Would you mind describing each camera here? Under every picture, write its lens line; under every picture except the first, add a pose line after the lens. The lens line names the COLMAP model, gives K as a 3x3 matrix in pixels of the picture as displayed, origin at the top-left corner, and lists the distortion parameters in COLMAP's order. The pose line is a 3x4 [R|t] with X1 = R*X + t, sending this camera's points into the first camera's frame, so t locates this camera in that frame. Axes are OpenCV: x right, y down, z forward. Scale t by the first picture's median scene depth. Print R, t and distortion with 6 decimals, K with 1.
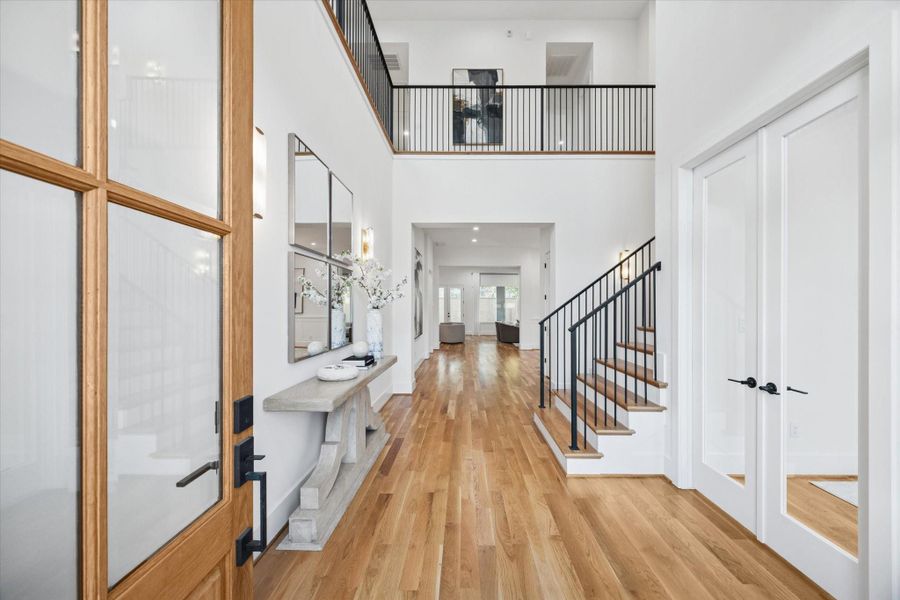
lens RADIAL K [[342.2, 0, 453.0], [0, 342.2, 303.9], [0, 0, 1]] dist [0.000673, 0.000064]
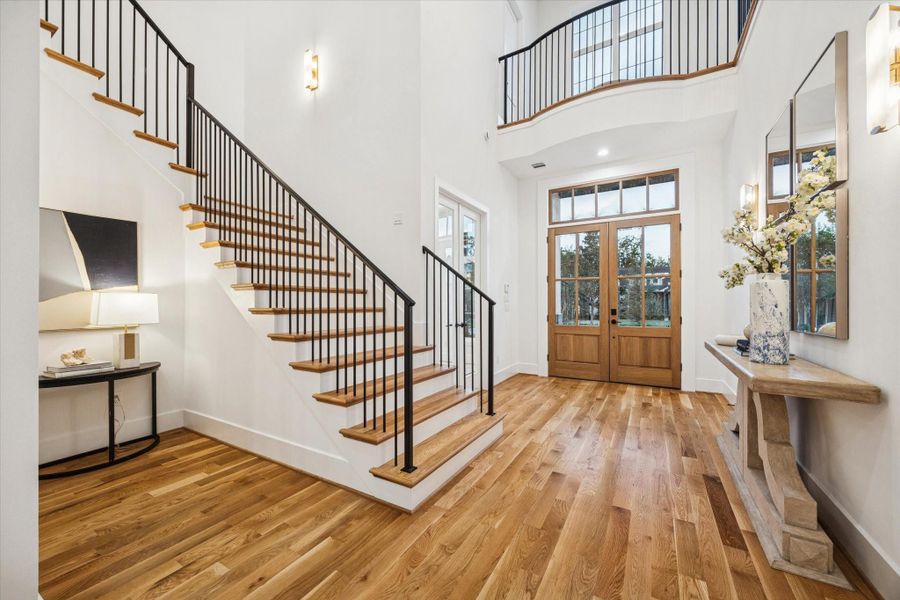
lens RADIAL K [[342.2, 0, 453.0], [0, 342.2, 303.9], [0, 0, 1]] dist [0.000673, 0.000064]
pose [[-0.880566, 0.007735, 0.473860, -0.045028], [0.006927, 0.999970, -0.003451, 0.066940], [-0.473873, 0.000243, -0.880593, 1.718686]]
